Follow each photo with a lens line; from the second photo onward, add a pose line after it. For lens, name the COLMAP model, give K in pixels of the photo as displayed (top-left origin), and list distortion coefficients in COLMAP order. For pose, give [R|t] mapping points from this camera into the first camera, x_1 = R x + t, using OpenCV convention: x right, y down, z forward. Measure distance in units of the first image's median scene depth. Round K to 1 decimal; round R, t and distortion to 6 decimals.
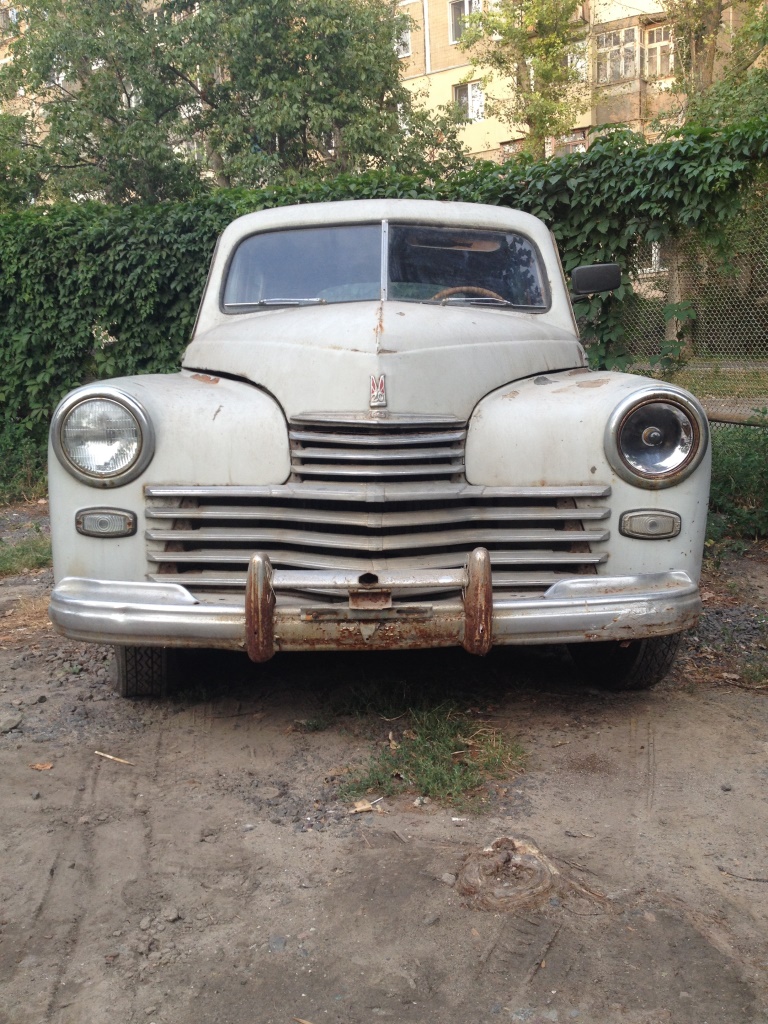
lens RADIAL K [[1033.3, 0, 391.5], [0, 1033.3, 517.2], [0, 0, 1]] dist [0.012201, 0.000000]
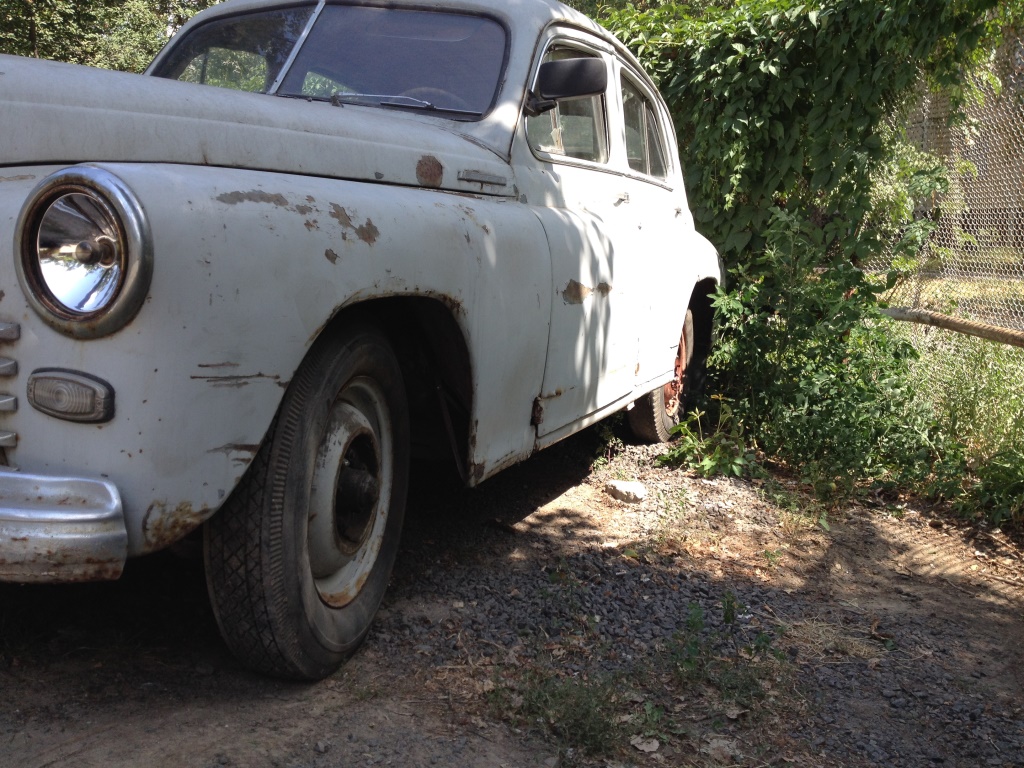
lens RADIAL K [[1033.3, 0, 508.3], [0, 1033.3, 388.5], [0, 0, 1]] dist [0.012201, 0.000000]
pose [[0.925756, 0.129753, -0.355162, 0.688417], [-0.133618, 0.990938, 0.013740, -0.038615], [0.353726, 0.034736, 0.934704, 0.519652]]
